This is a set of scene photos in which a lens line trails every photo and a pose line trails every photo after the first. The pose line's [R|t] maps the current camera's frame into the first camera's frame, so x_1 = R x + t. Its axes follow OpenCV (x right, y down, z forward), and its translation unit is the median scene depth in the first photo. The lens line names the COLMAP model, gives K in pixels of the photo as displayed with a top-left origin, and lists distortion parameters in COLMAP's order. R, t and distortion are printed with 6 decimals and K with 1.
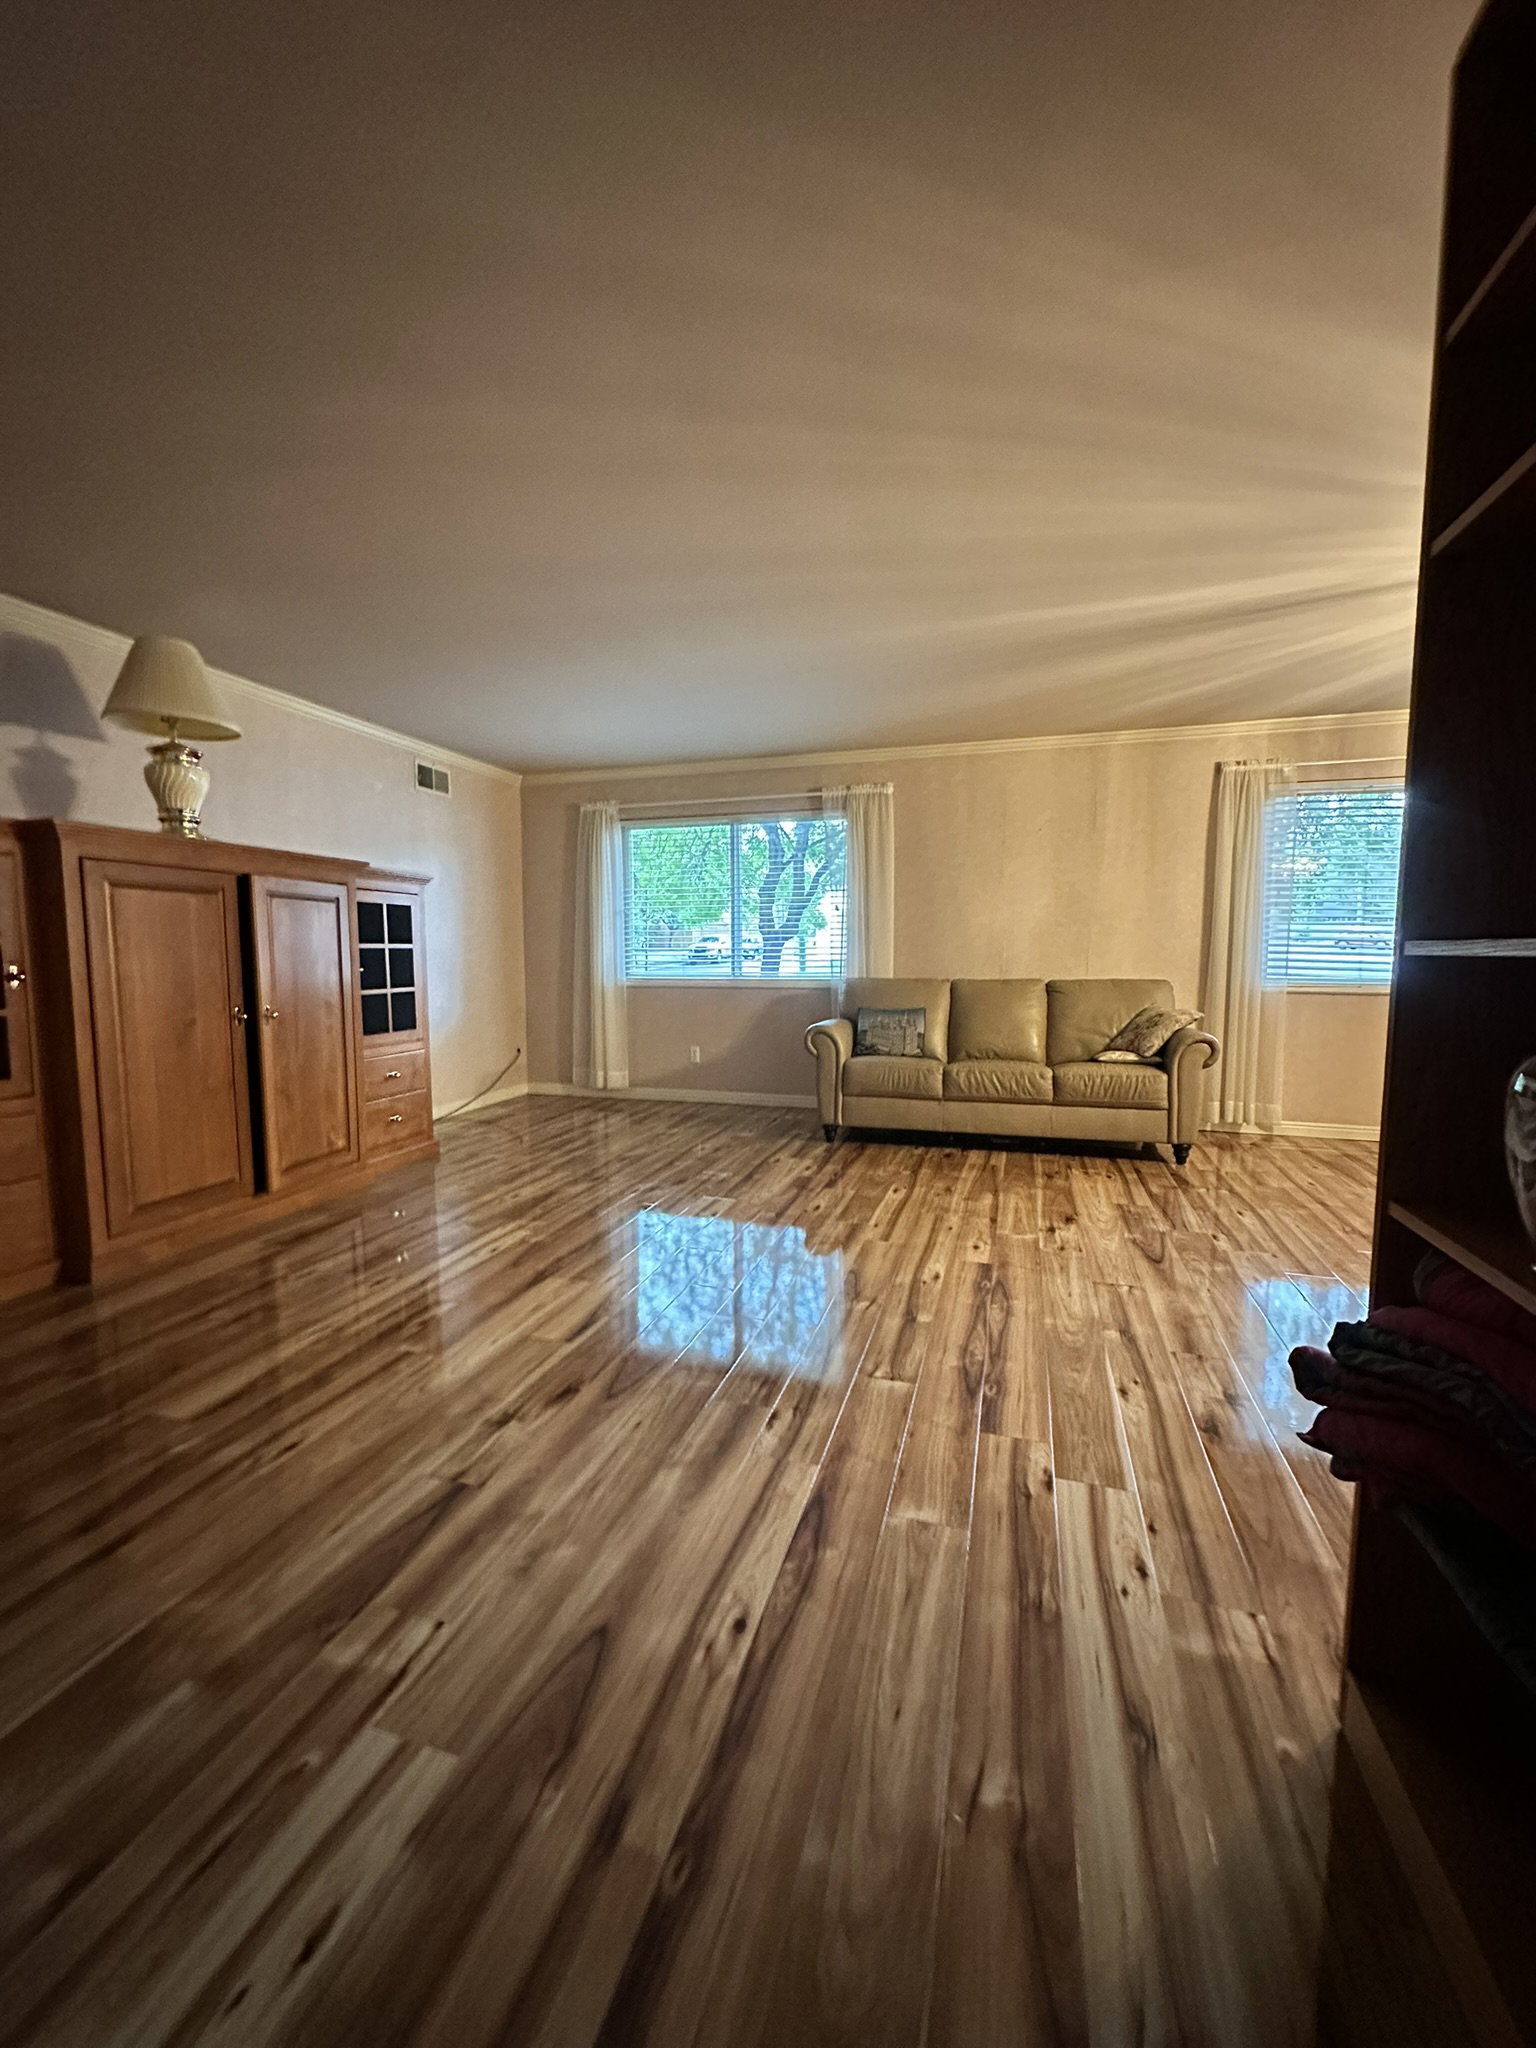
lens RADIAL K [[823.9, 0, 766.4], [0, 823.9, 1024.0], [0, 0, 1]] dist [-0.000442, 0.001781]
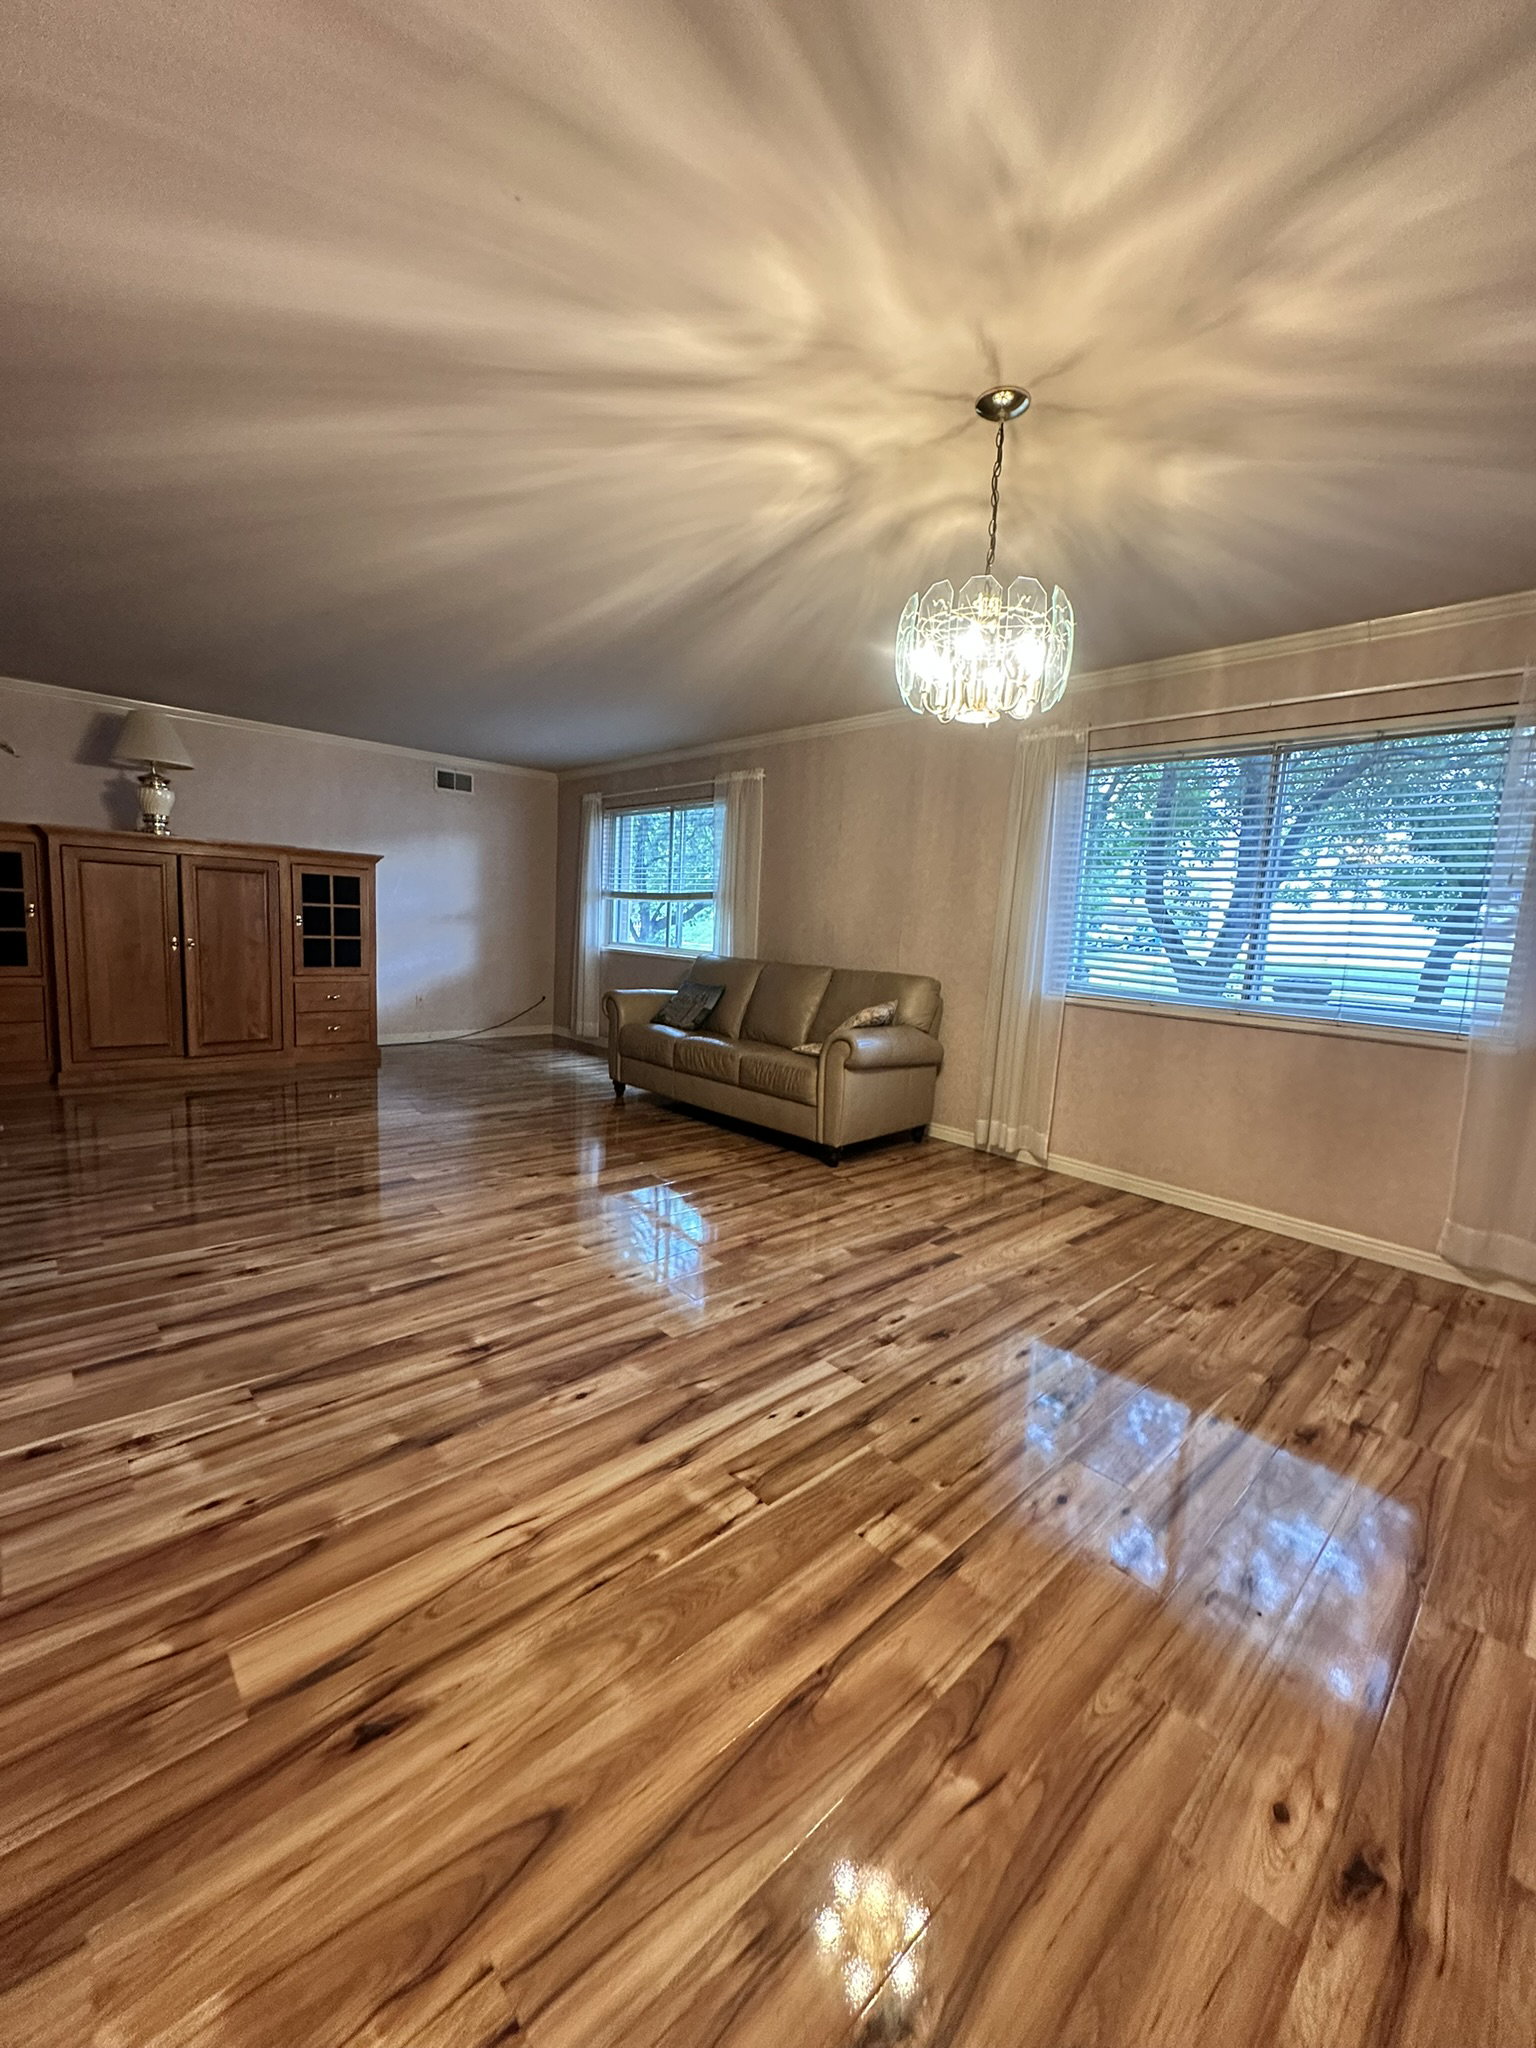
lens RADIAL K [[823.9, 0, 754.0], [0, 823.9, 1025.9], [0, 0, 1]] dist [-0.000442, 0.001781]
pose [[0.863406, 0.110002, -0.492371, 0.951611], [-0.096164, 0.993931, 0.053428, -0.037098], [0.495260, 0.001219, 0.868744, 0.138339]]
